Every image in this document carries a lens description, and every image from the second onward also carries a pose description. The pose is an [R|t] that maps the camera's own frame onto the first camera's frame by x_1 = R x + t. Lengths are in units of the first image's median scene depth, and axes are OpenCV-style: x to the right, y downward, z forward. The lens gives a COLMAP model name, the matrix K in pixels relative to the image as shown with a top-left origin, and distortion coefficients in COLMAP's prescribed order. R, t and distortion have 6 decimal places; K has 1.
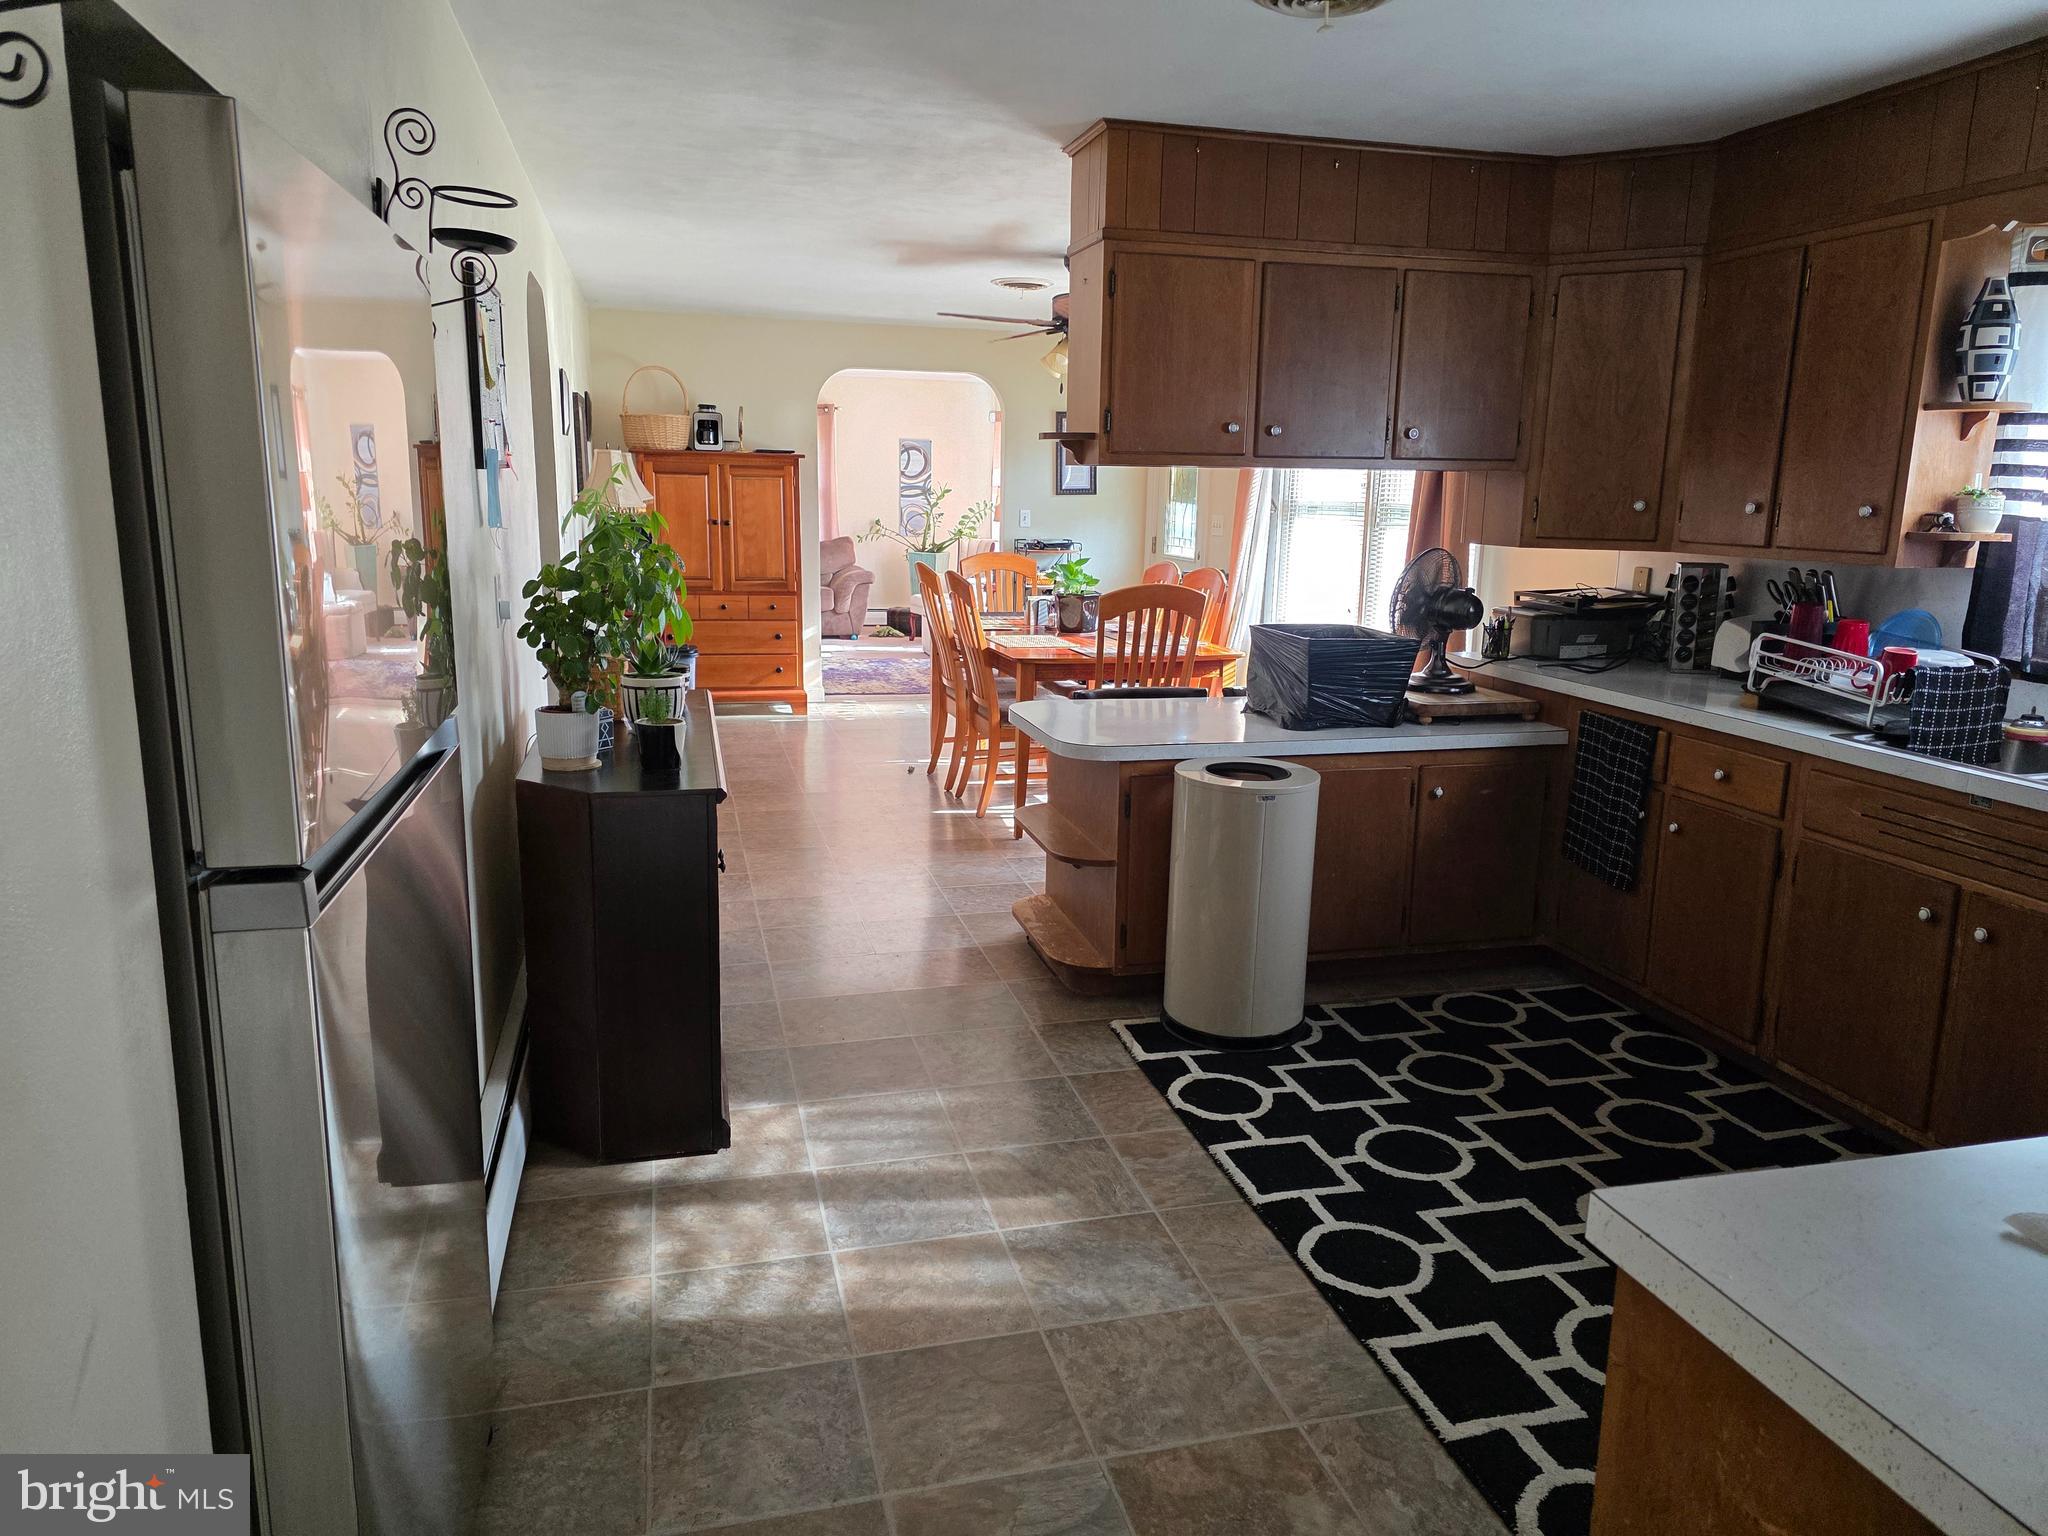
lens RADIAL K [[1375.1, 0, 1030.2], [0, 1375.1, 758.2], [0, 0, 1]] dist [0.064828, -0.059431]
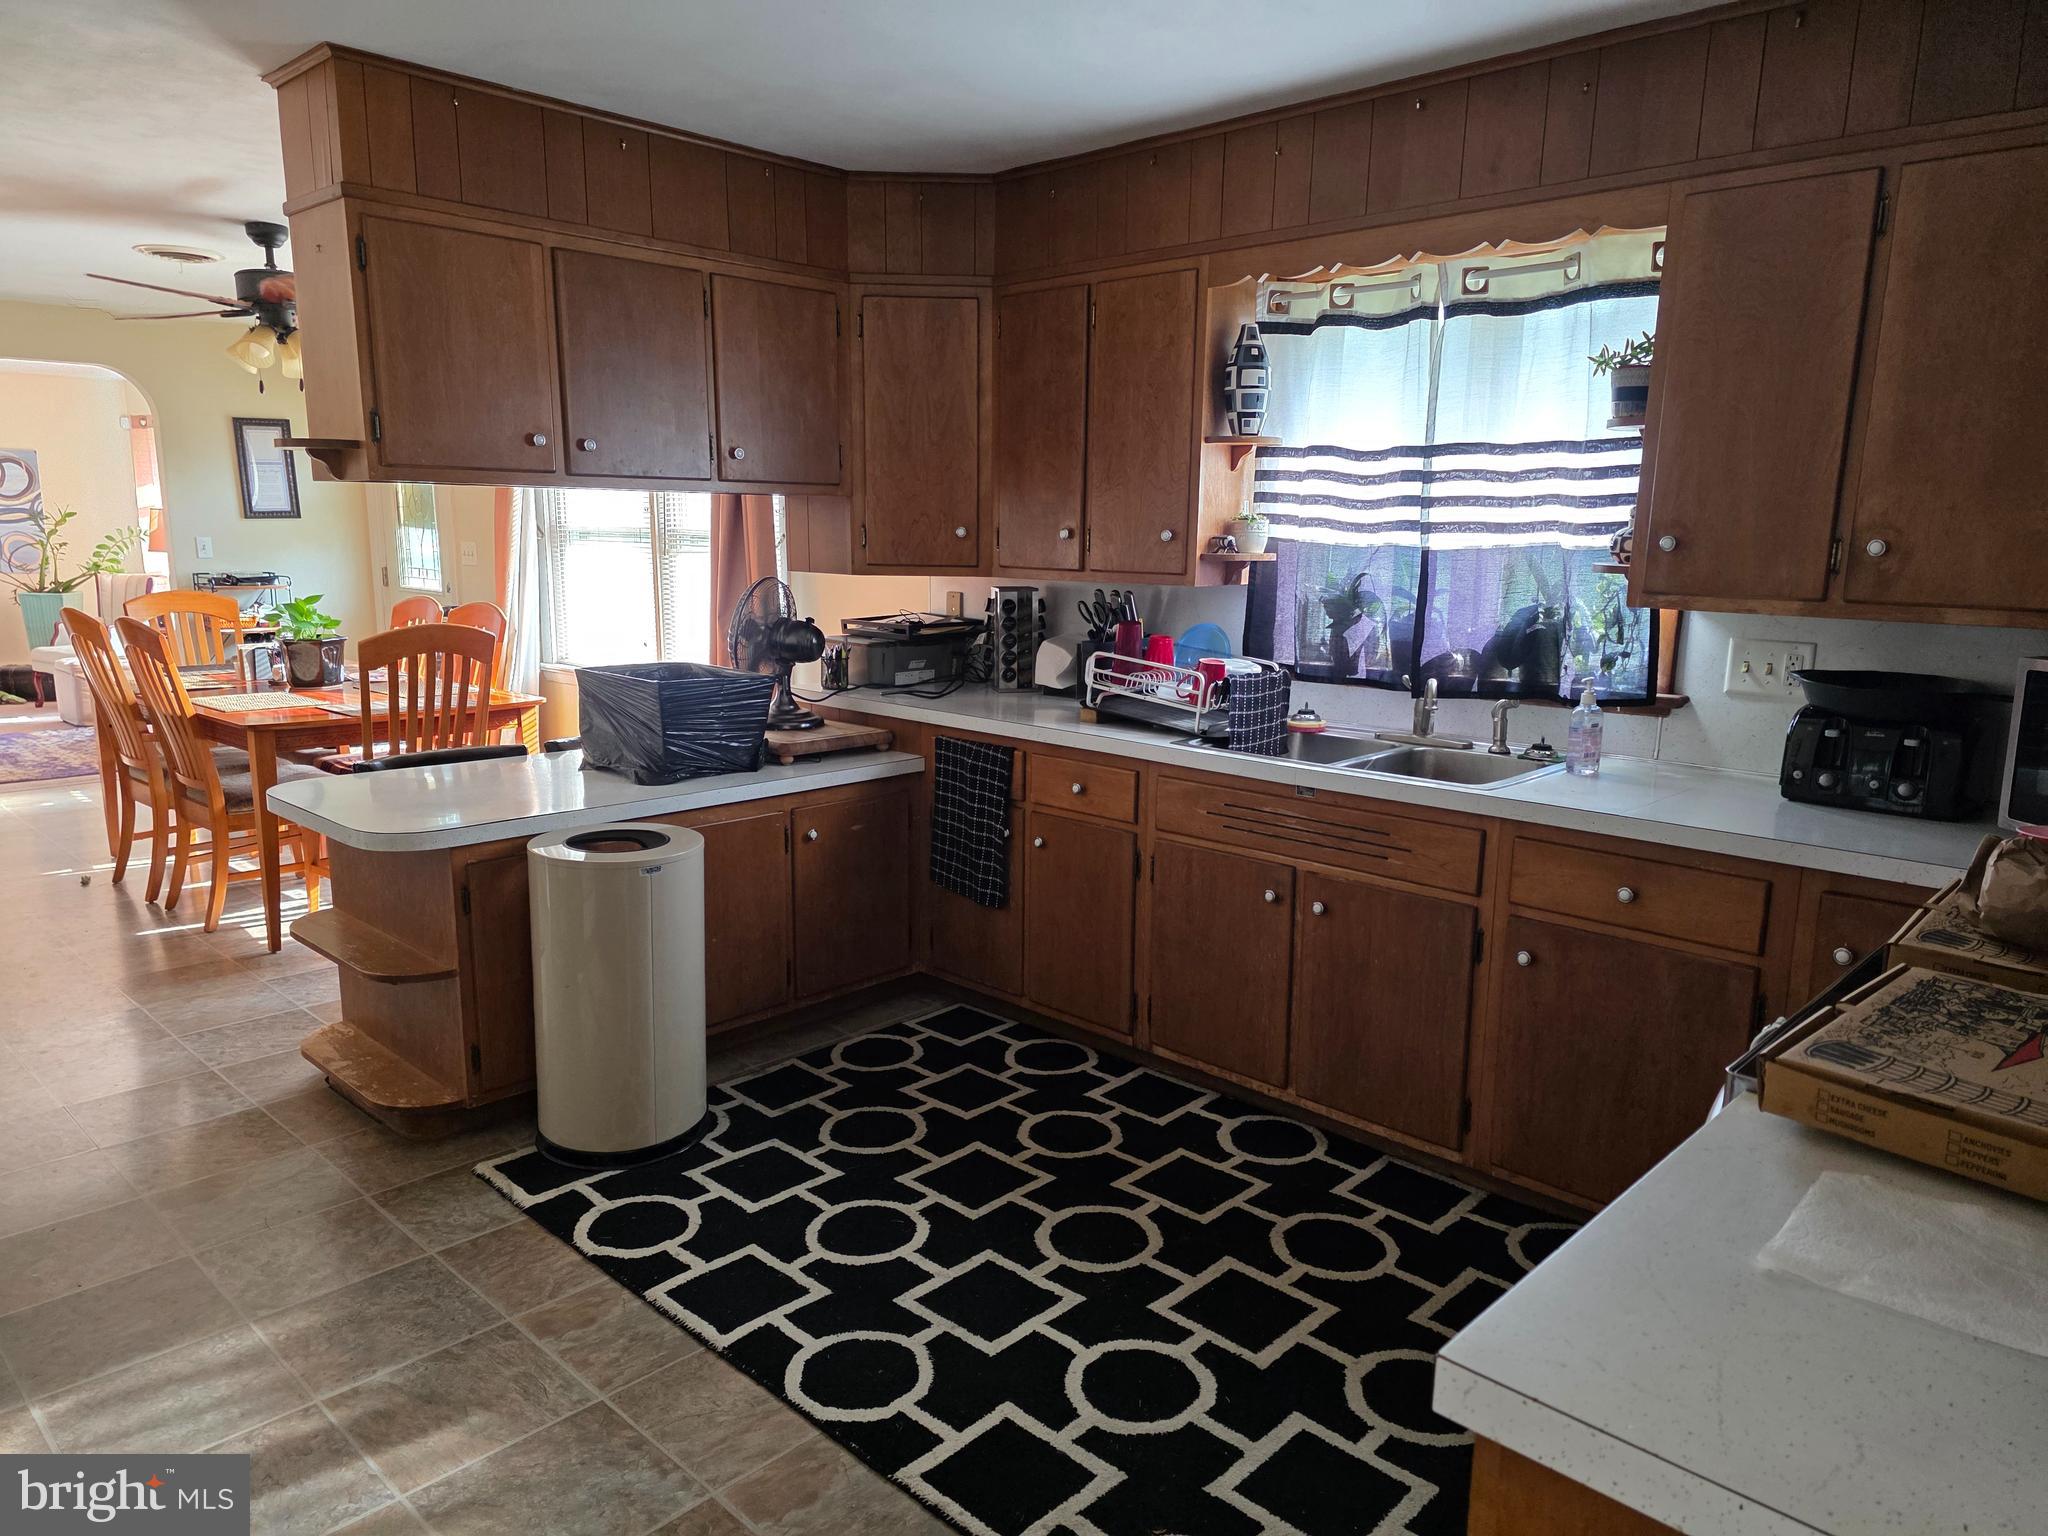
lens RADIAL K [[1375.1, 0, 1048.8], [0, 1375.1, 795.4], [0, 0, 1]] dist [0.064828, -0.059431]
pose [[0.849316, -0.109318, 0.516441, -0.055672], [0.104813, 0.993766, 0.037984, -0.022915], [-0.517374, 0.021870, 0.855480, 0.118149]]
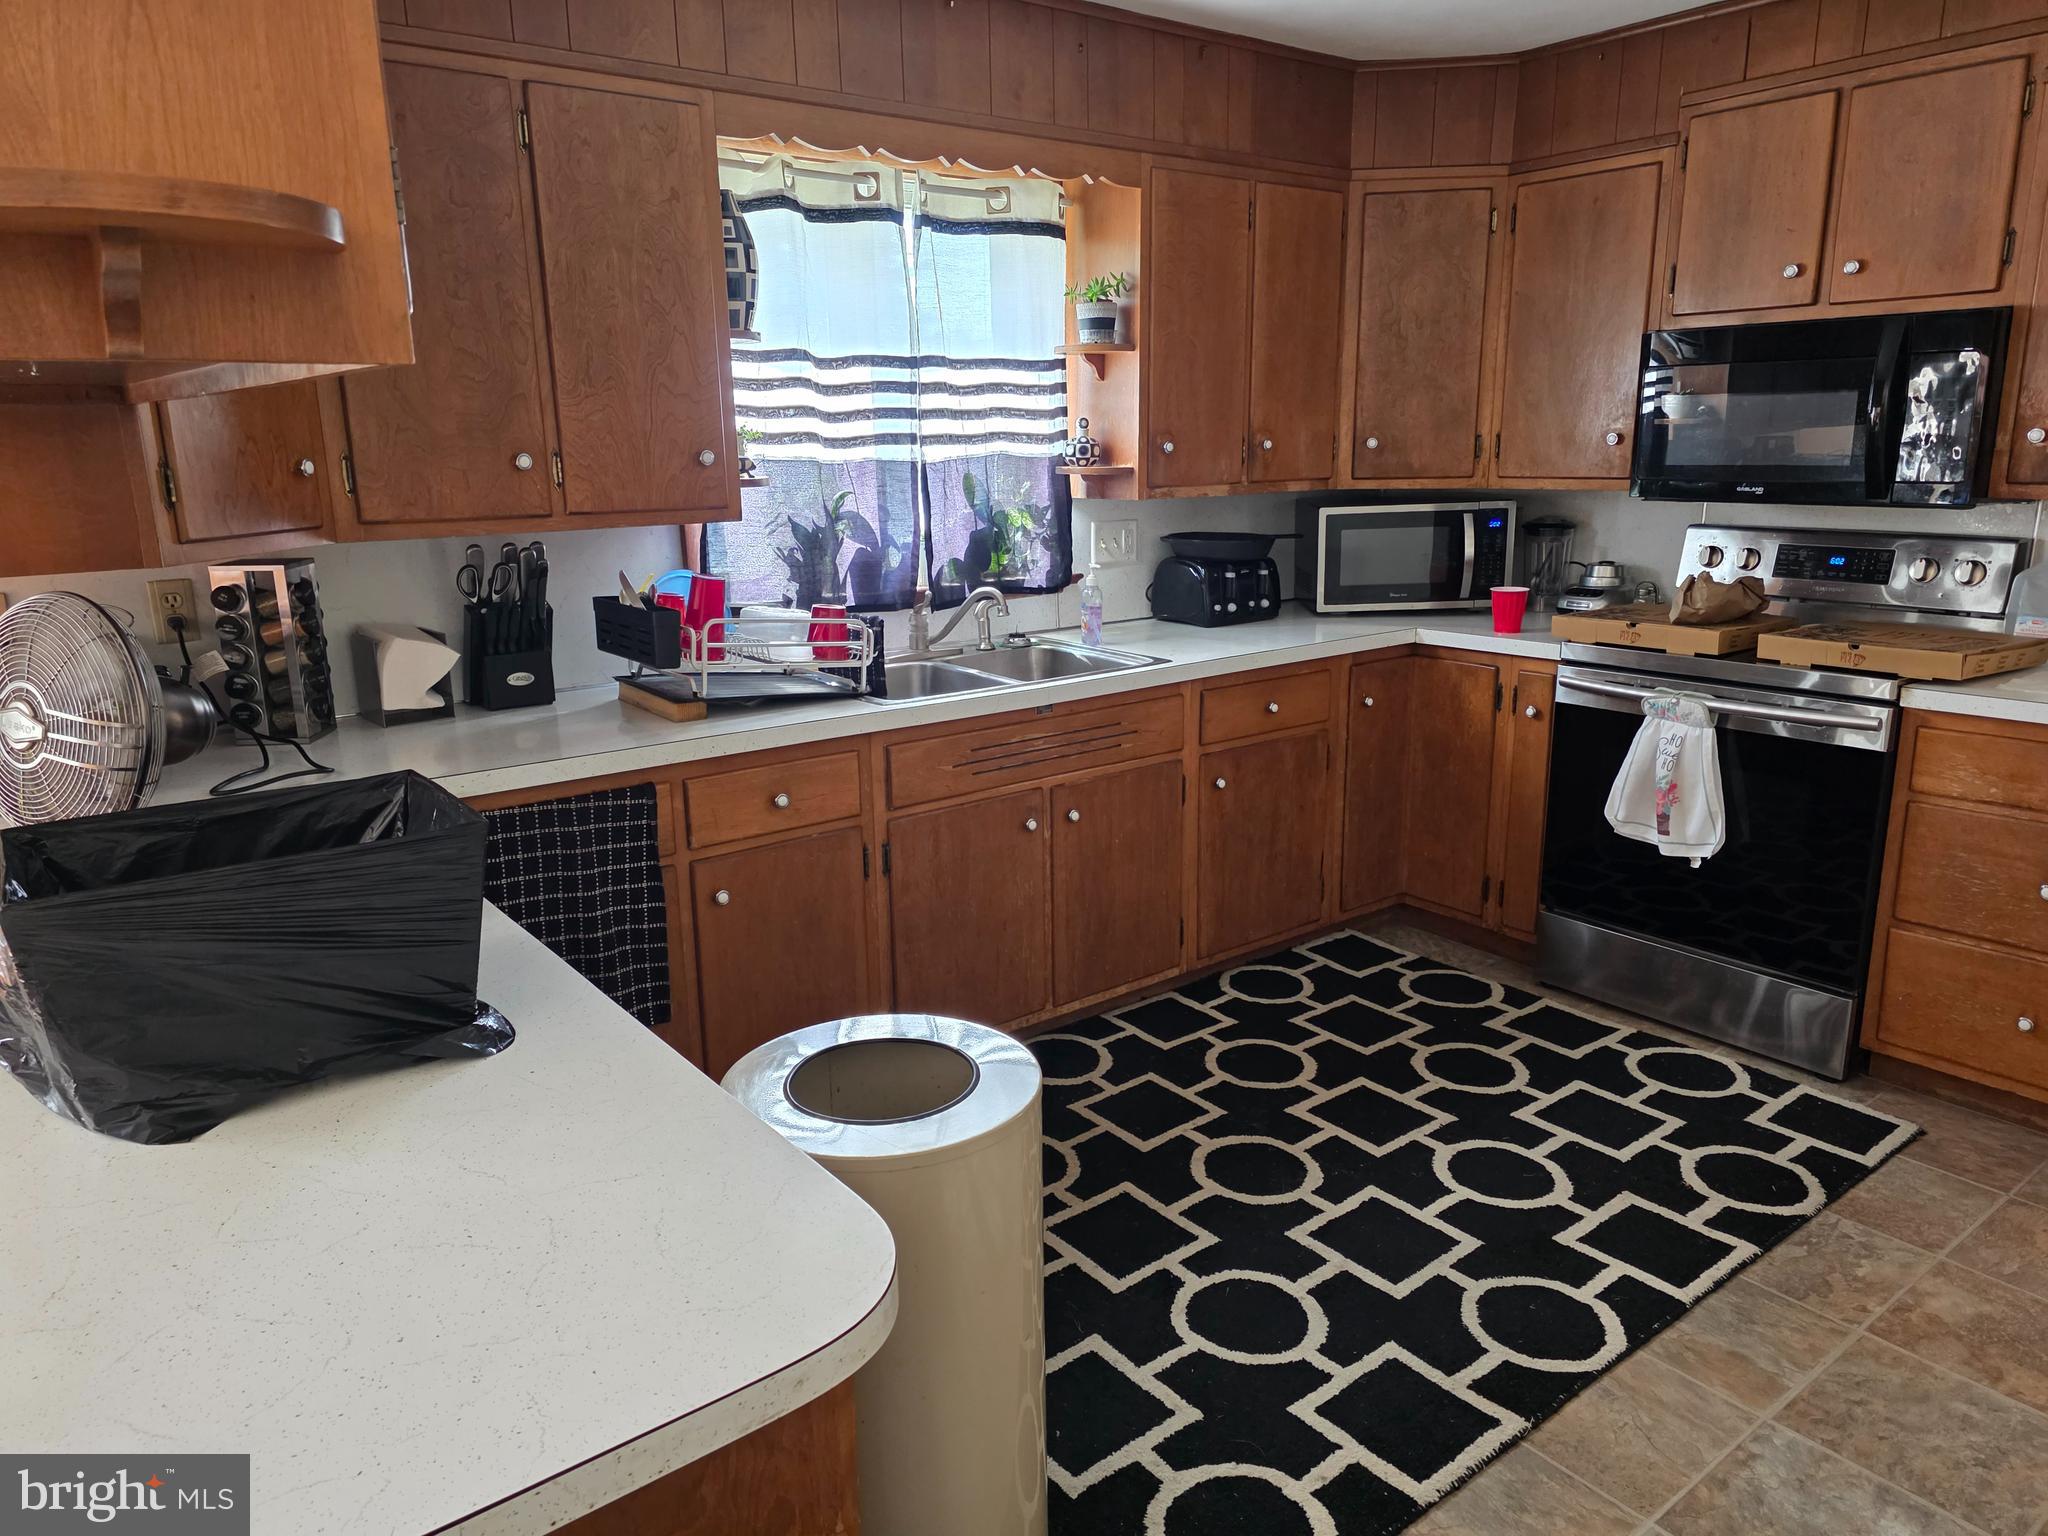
lens RADIAL K [[1375.1, 0, 1033.7], [0, 1375.1, 766.2], [0, 0, 1]] dist [0.064828, -0.059431]
pose [[-0.397146, -0.232072, 0.887929, -0.237143], [0.184875, 0.927437, 0.325088, -0.221531], [-0.898942, 0.293263, -0.325424, 1.064092]]
